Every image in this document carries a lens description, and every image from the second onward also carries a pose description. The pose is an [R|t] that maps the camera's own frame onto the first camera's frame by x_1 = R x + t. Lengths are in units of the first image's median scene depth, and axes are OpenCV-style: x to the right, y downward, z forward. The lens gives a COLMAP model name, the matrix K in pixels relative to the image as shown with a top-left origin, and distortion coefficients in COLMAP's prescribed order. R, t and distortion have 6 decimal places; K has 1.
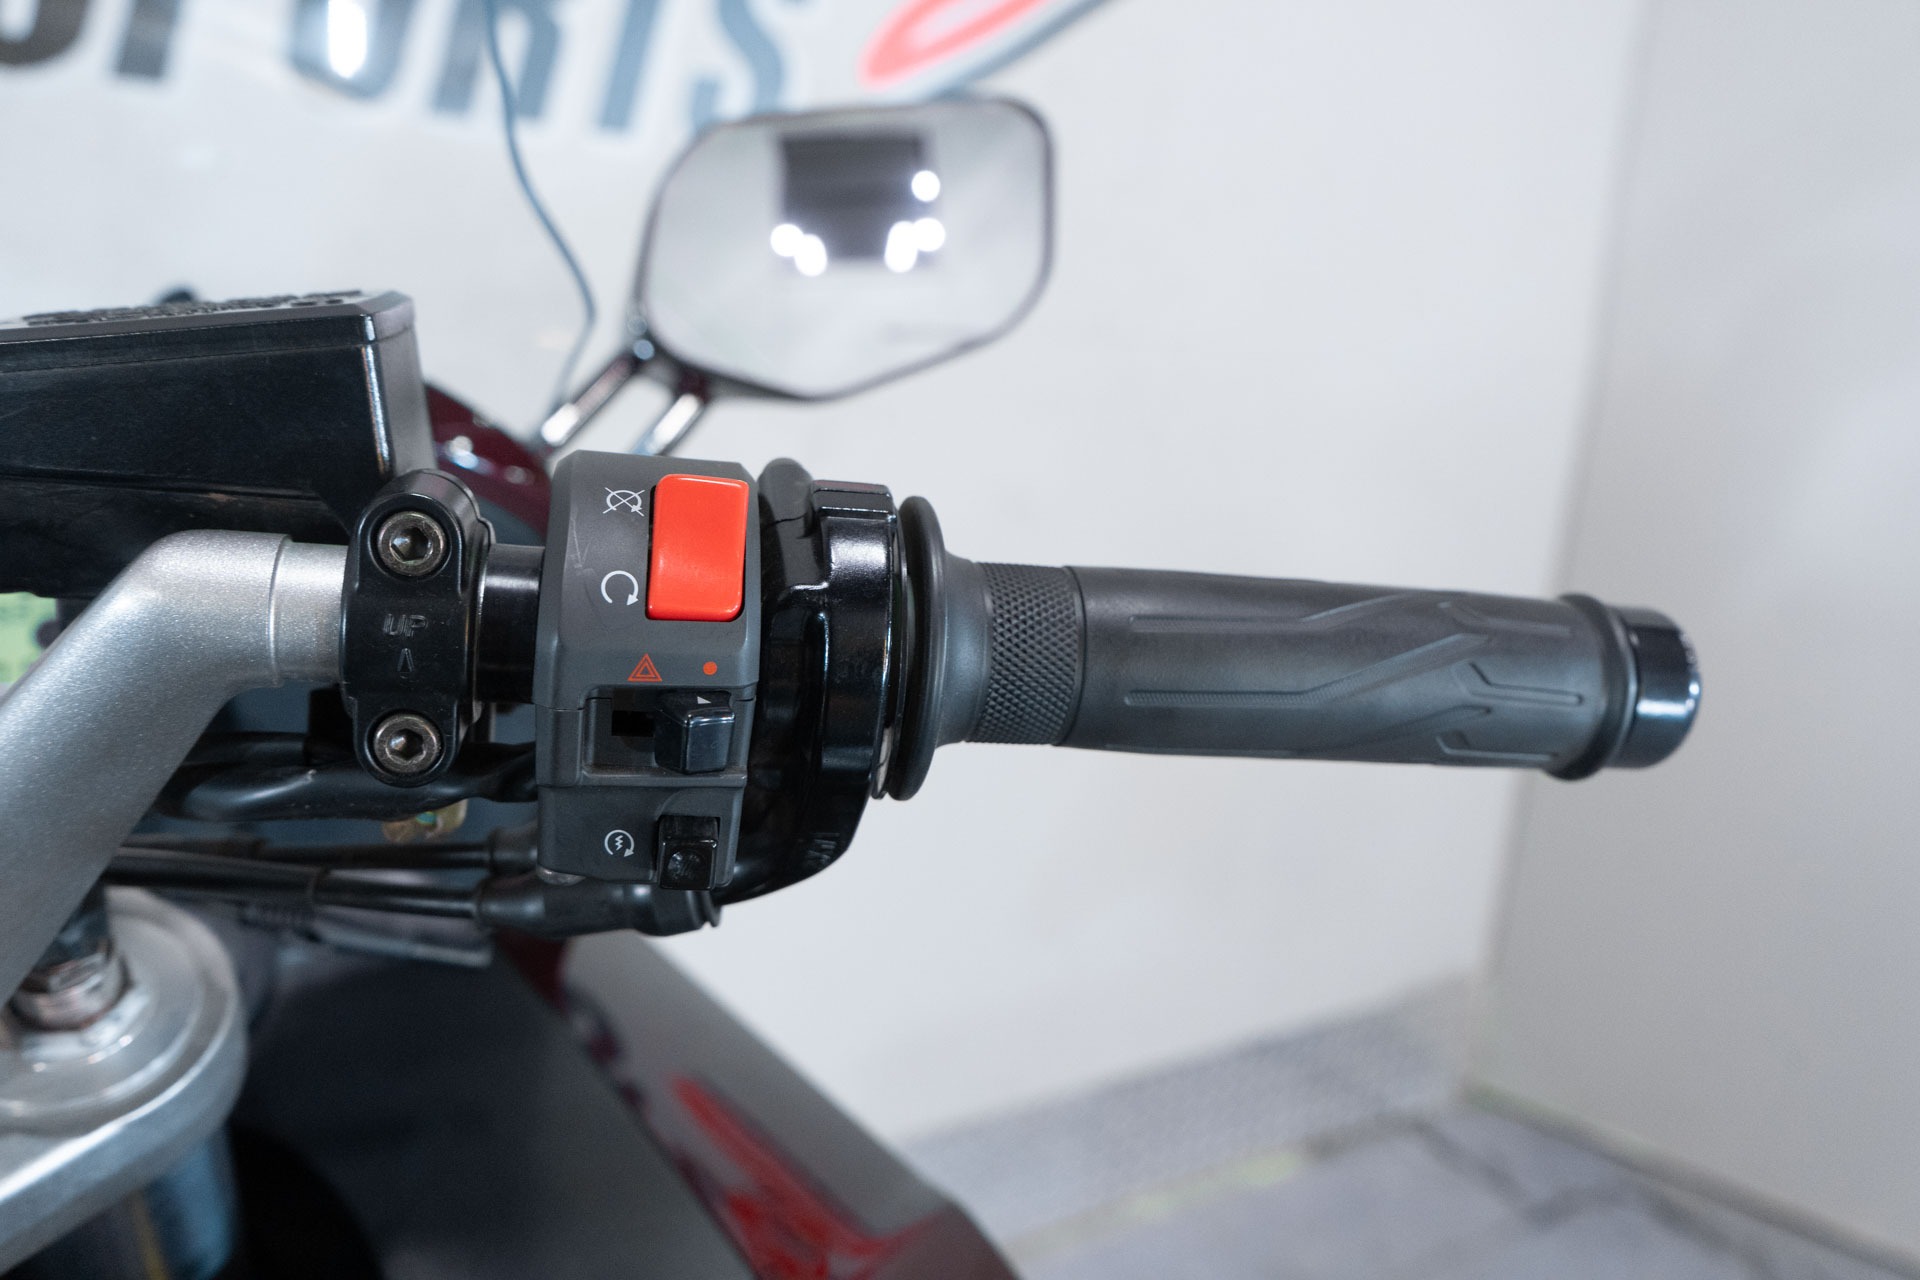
lens RADIAL K [[1523.3, 0, 960.0], [0, 1523.3, 640.0], [0, 0, 1]] dist [-0.002416, -0.002049]
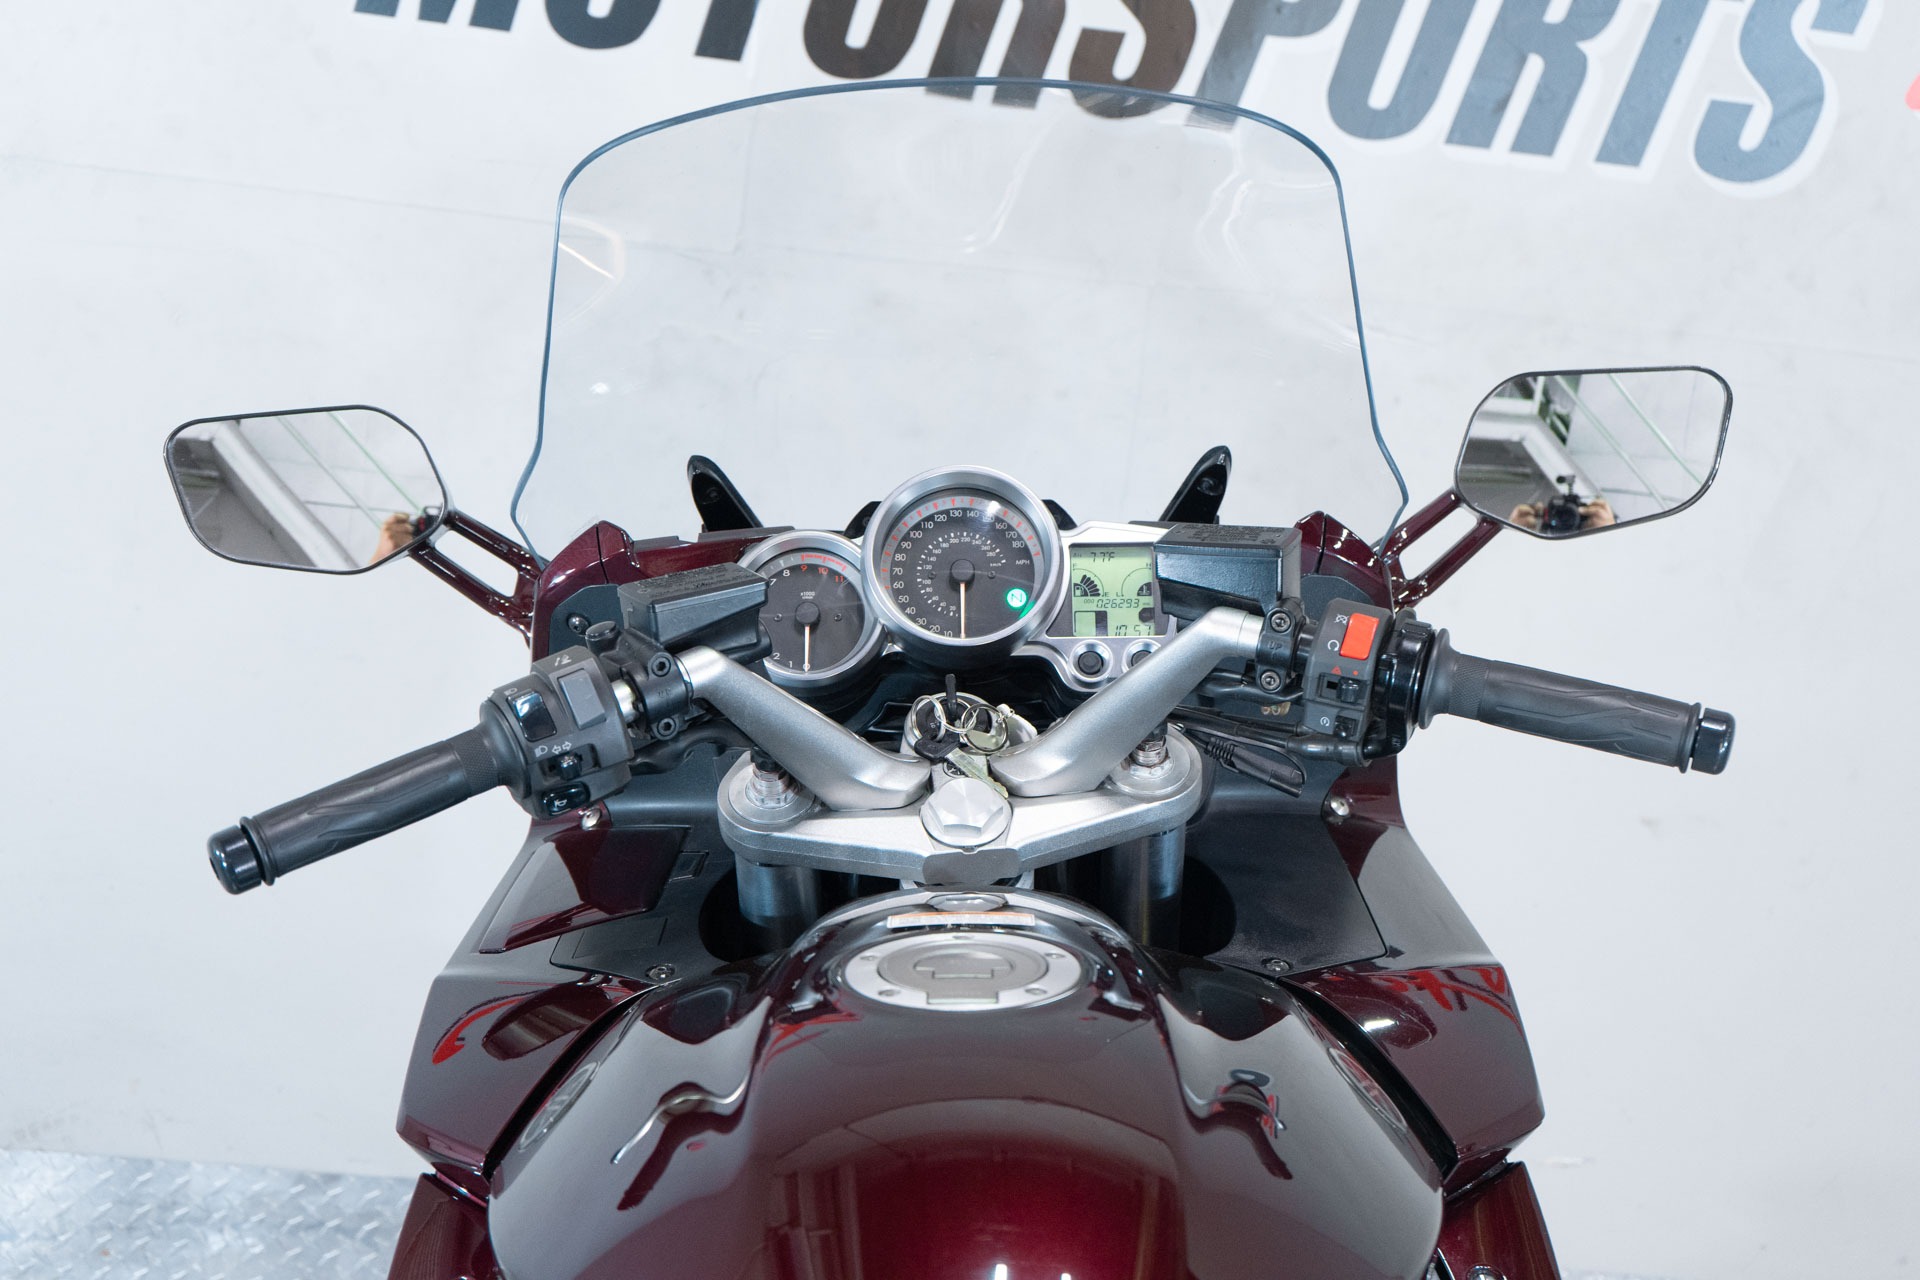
lens RADIAL K [[2720.9, 0, 960.0], [0, 2720.9, 640.0], [0, 0, 1]] dist [-0.009864, -0.021776]
pose [[0.854858, 0.161287, -0.493157, 1.548722], [-0.161341, 0.985971, 0.042786, -0.128150], [0.493139, 0.042990, 0.868887, -3.530233]]
